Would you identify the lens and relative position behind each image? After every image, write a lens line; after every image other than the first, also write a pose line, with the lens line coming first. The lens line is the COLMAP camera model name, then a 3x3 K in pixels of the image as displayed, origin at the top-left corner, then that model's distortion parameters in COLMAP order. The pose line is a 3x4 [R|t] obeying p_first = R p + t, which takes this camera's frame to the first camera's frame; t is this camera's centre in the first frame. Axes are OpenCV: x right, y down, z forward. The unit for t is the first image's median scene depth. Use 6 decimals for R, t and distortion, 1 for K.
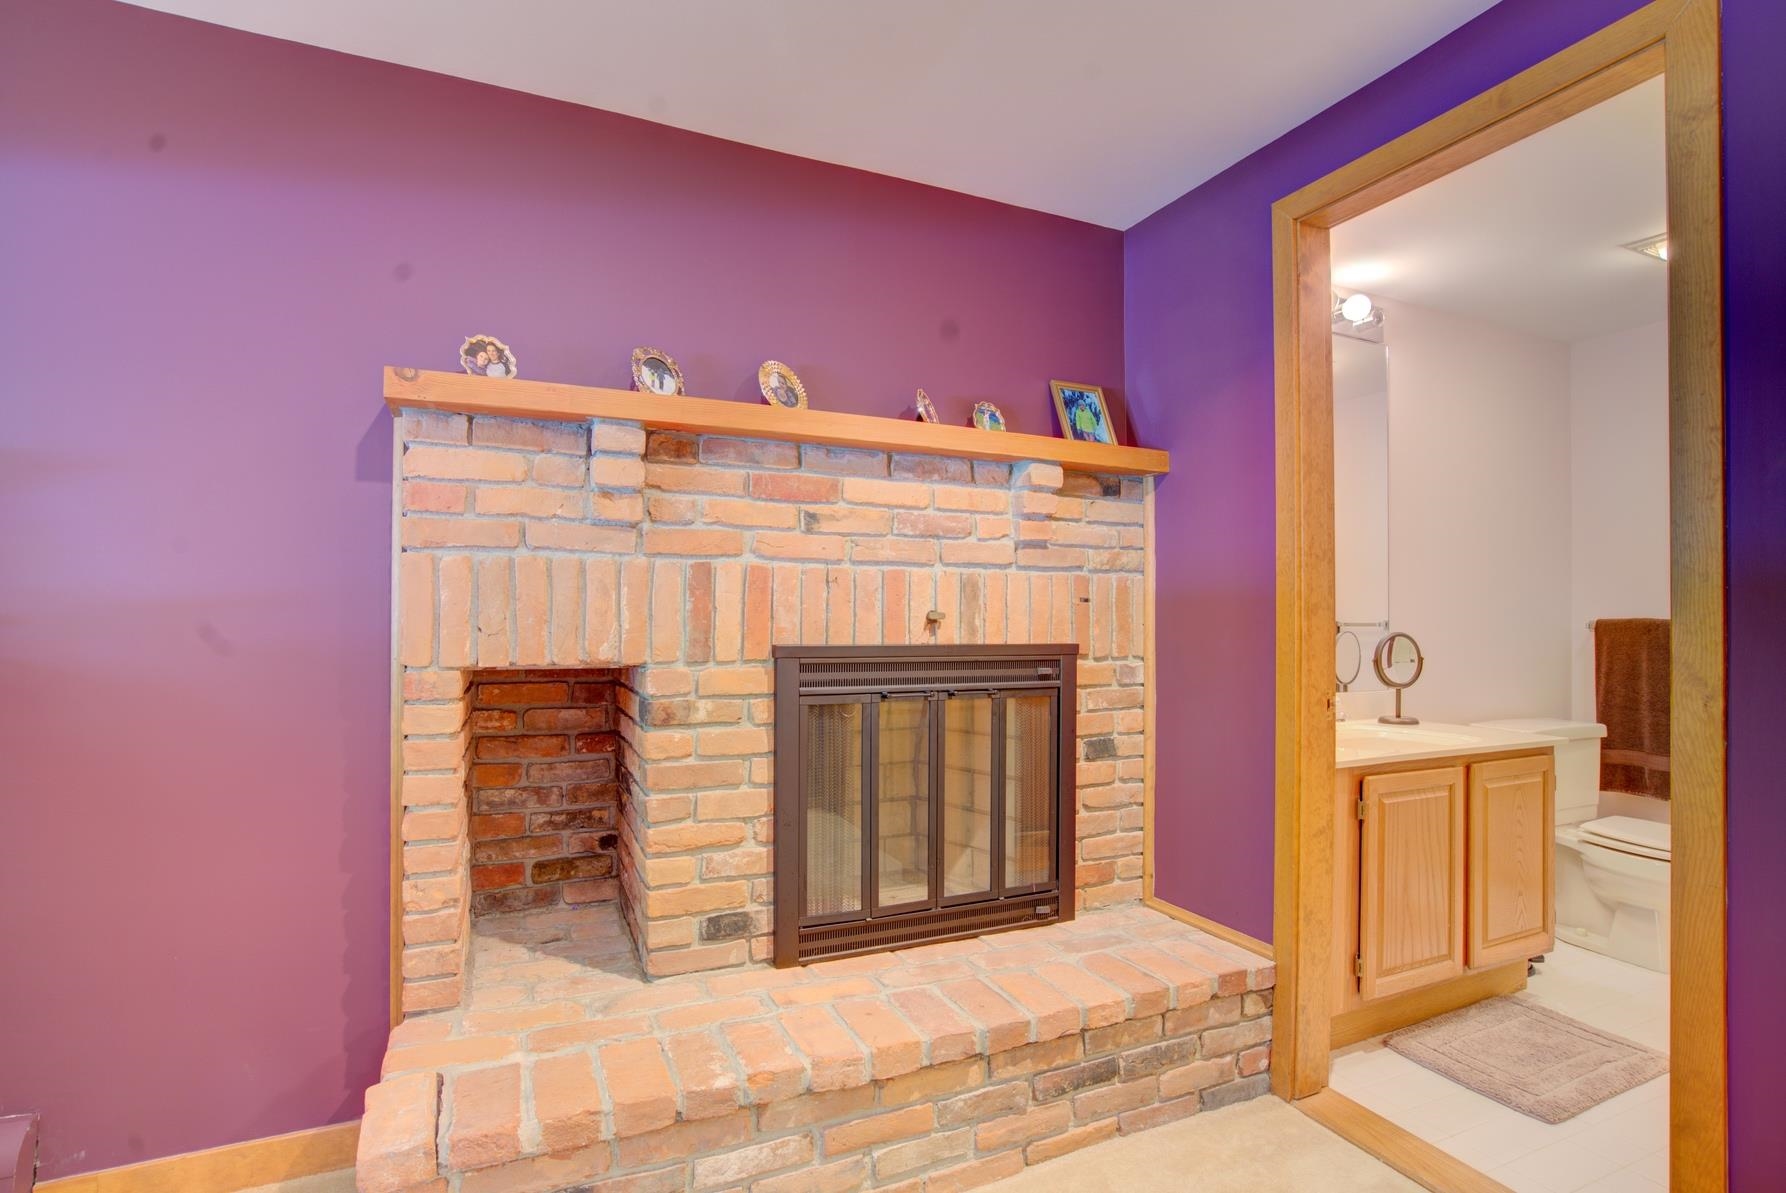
lens RADIAL K [[880.6, 0, 902.5], [0, 880.6, 612.9], [0, 0, 1]] dist [-0.048583, 0.003467]
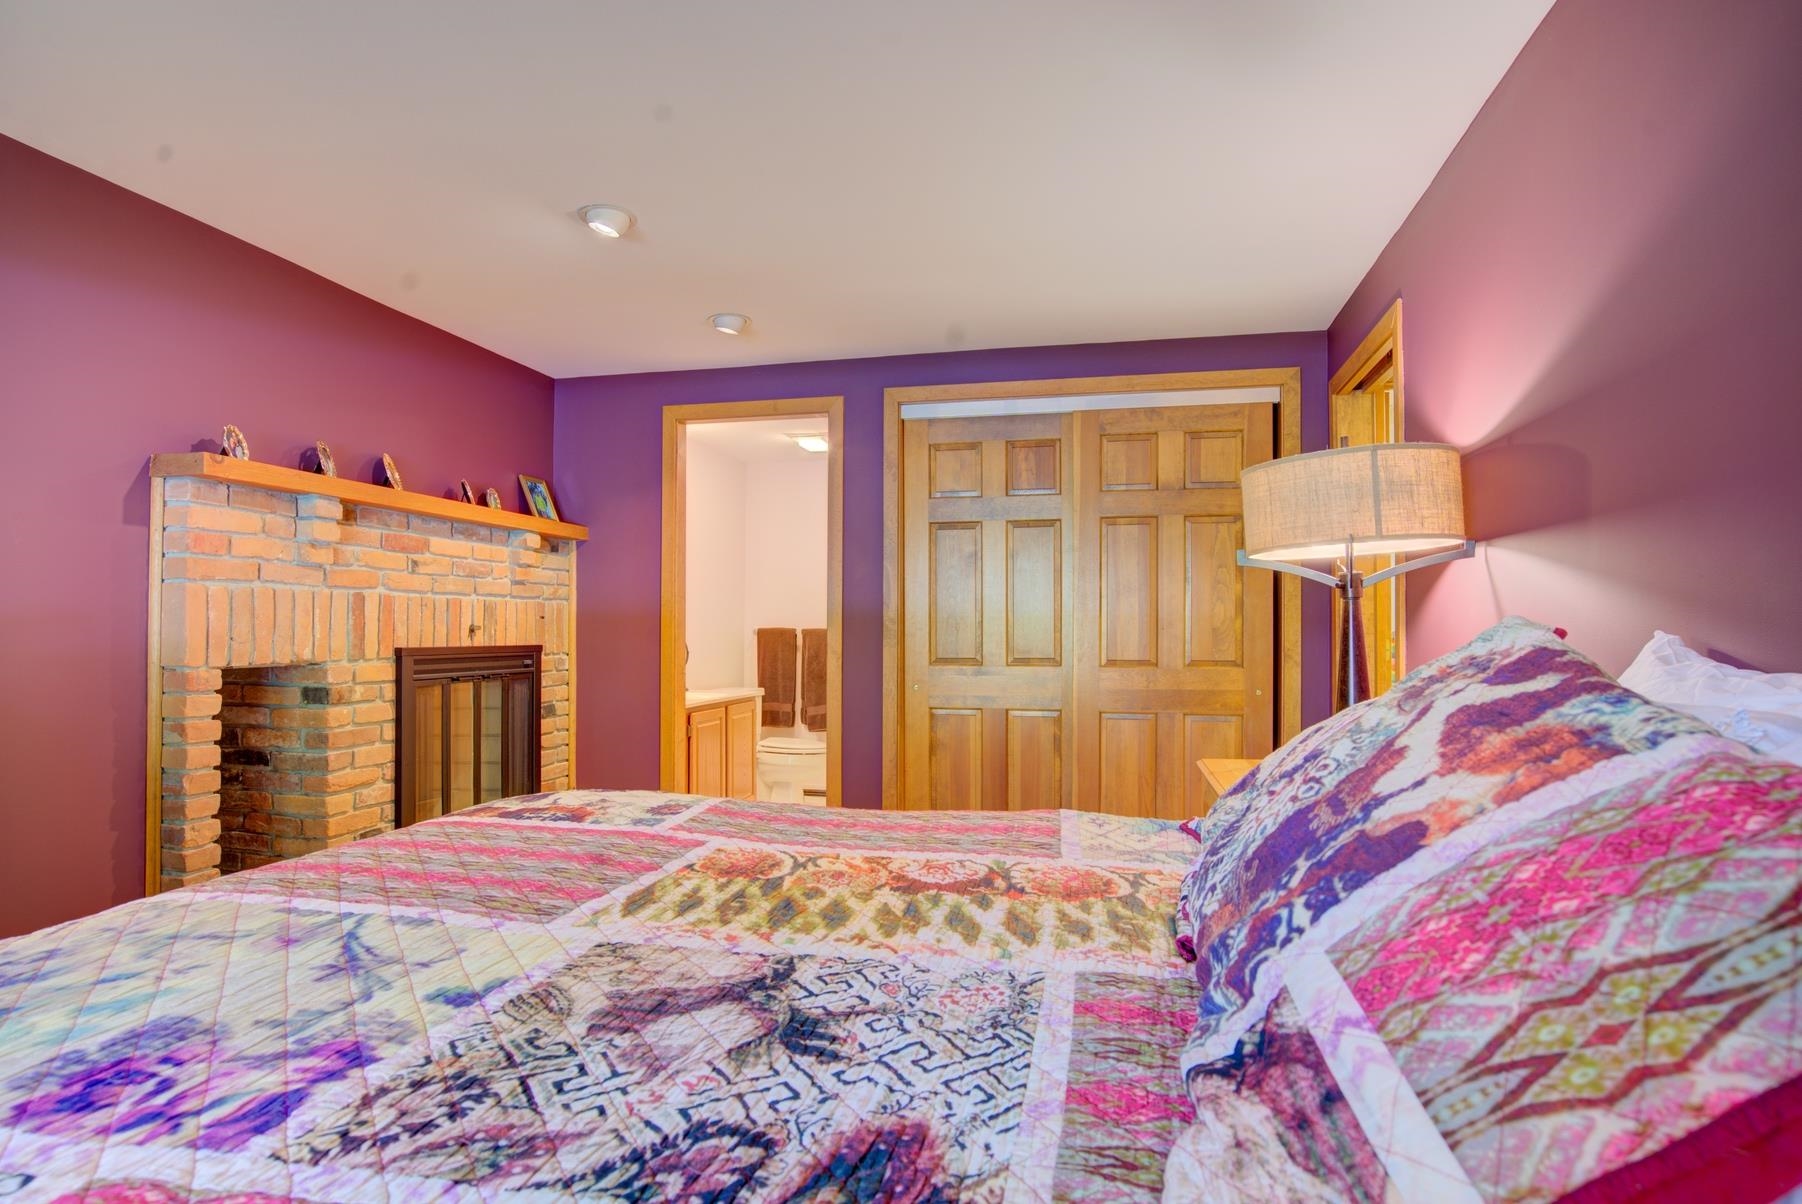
lens RADIAL K [[961.6, 0, 902.6], [0, 961.6, 611.9], [0, 0, 1]] dist [-0.045202, 0.025852]
pose [[0.605207, 0.011005, 0.795992, -0.875331], [-0.006640, 0.999939, -0.008776, -0.015399], [-0.796040, 0.000025, 0.605243, -0.641857]]
